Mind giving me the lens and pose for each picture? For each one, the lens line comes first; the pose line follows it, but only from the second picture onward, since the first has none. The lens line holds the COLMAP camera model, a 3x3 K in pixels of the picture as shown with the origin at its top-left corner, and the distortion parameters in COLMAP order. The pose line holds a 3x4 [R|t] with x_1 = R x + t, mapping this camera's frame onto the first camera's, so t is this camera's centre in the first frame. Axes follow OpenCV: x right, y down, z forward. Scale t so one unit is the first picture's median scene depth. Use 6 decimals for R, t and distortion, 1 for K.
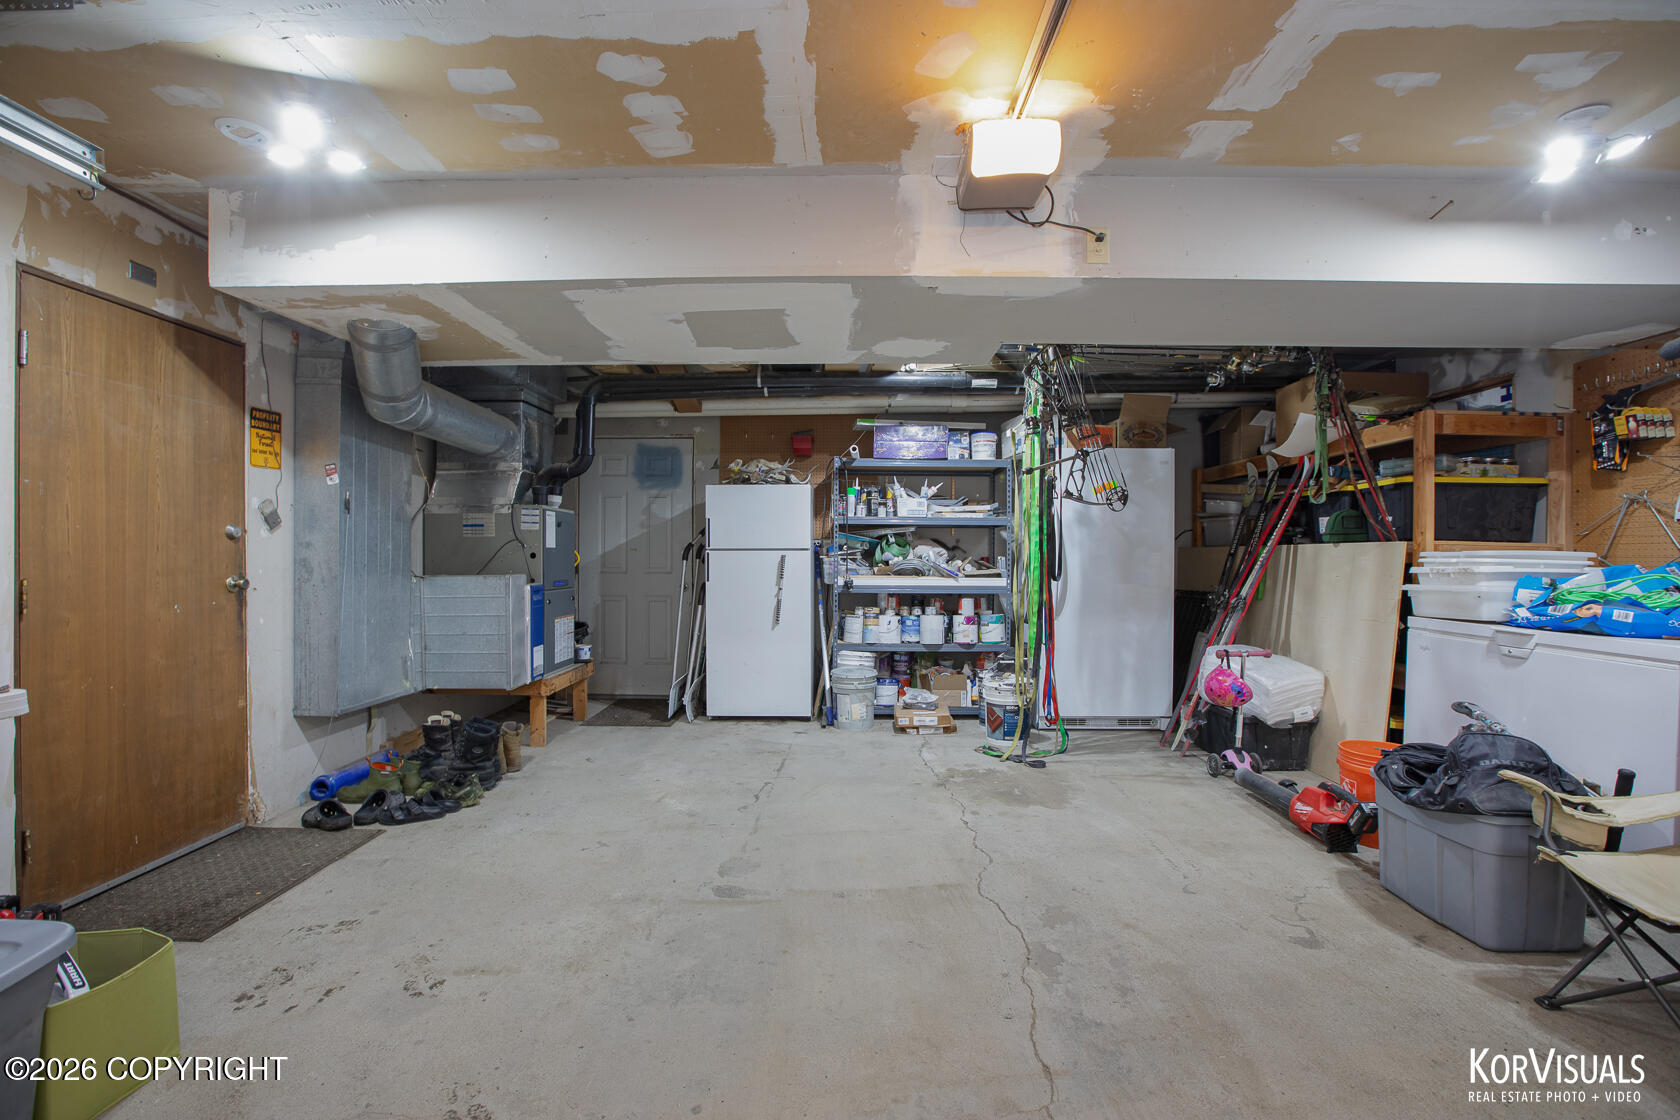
lens RADIAL K [[767.3, 0, 840.0], [0, 767.3, 560.0], [0, 0, 1]] dist [-0.049698, 0.017042]
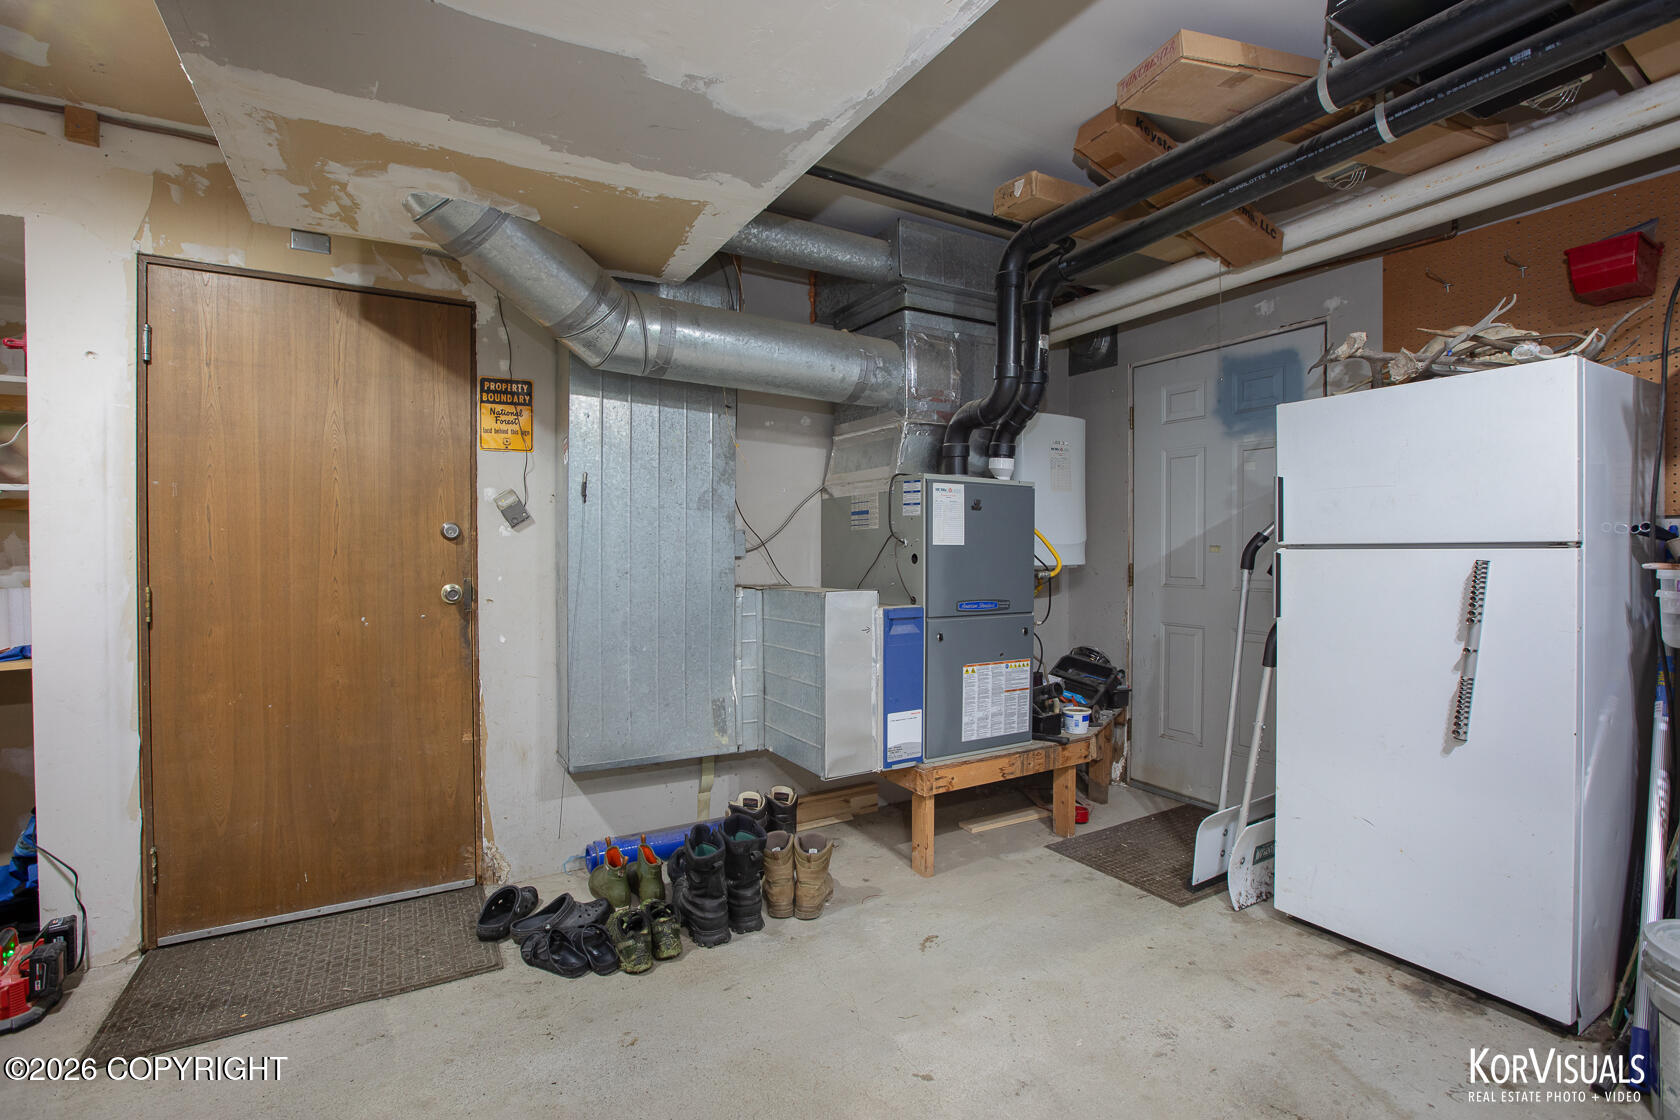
lens RADIAL K [[767.3, 0, 840.0], [0, 767.3, 560.0], [0, 0, 1]] dist [-0.049698, 0.017042]
pose [[0.513434, 0.007620, -0.858095, 0.132015], [-0.004320, 0.999971, 0.006296, -0.012496], [0.858118, 0.000474, 0.513452, 0.945663]]
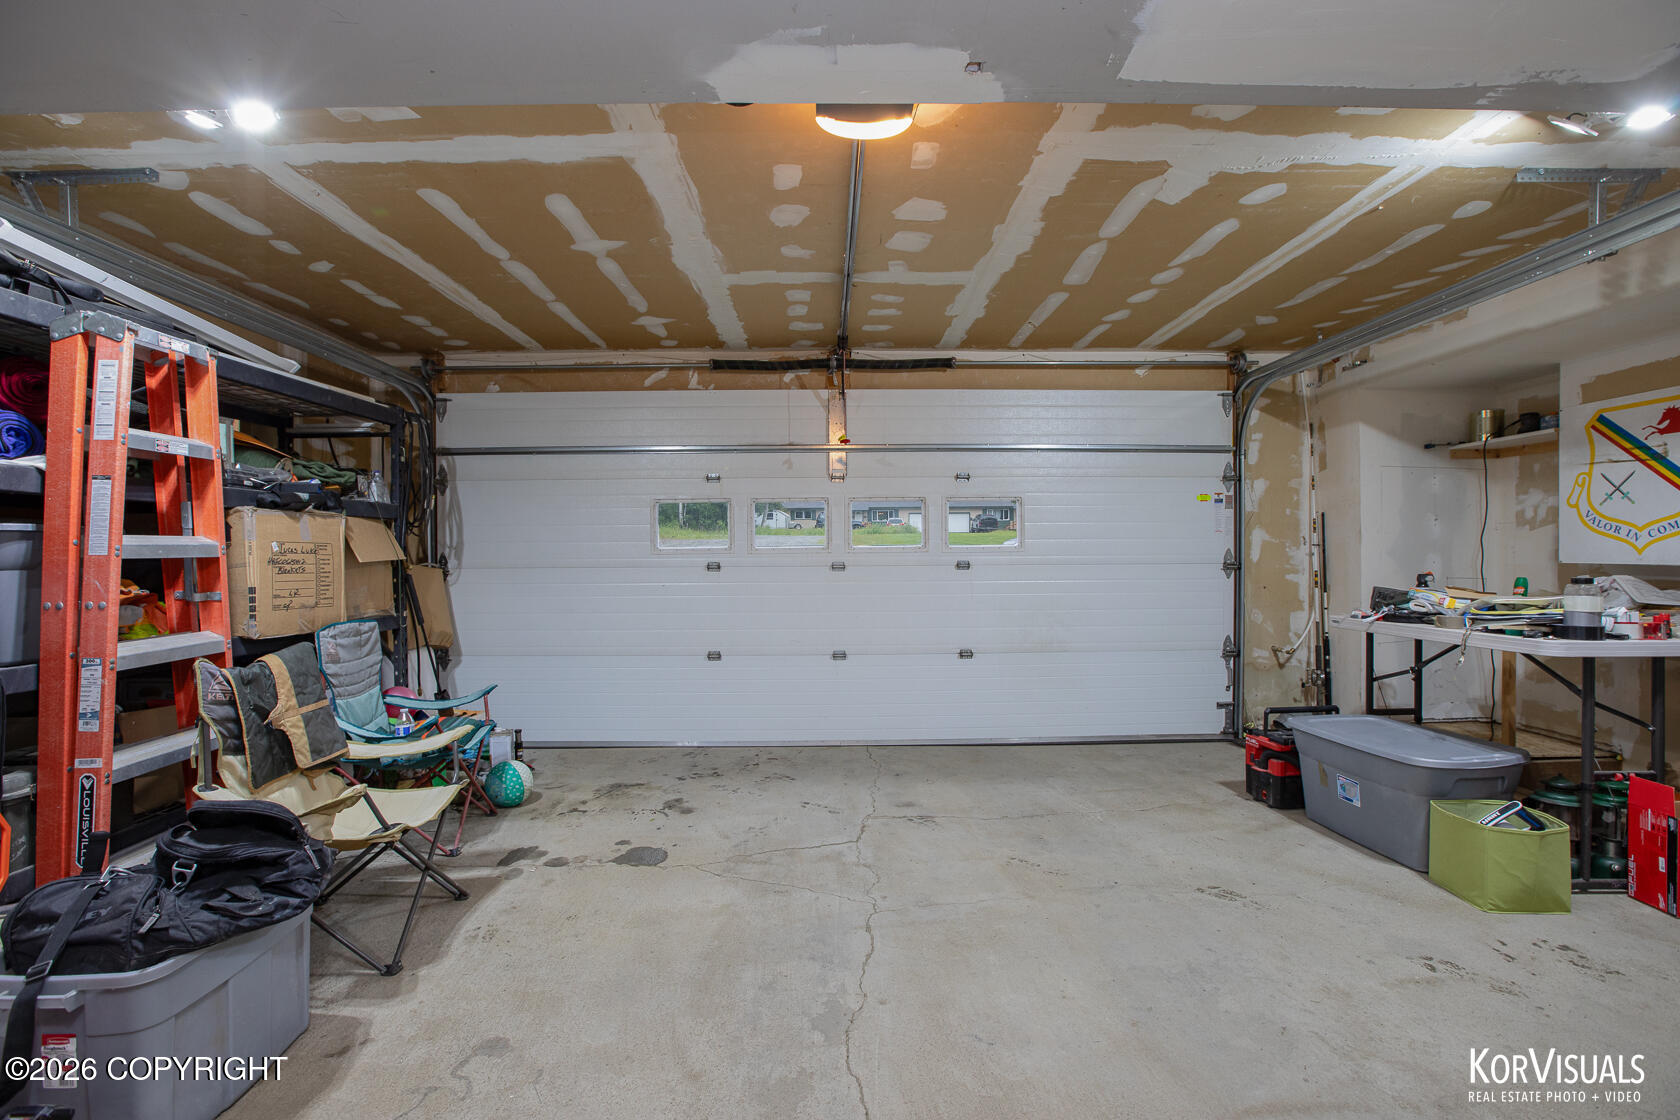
lens RADIAL K [[767.3, 0, 840.0], [0, 767.3, 560.0], [0, 0, 1]] dist [-0.049698, 0.017042]
pose [[-0.999584, 0.008589, -0.027539, 0.207557], [0.008187, 0.999859, 0.014676, -0.013136], [0.027661, 0.014445, -0.999513, 1.370620]]
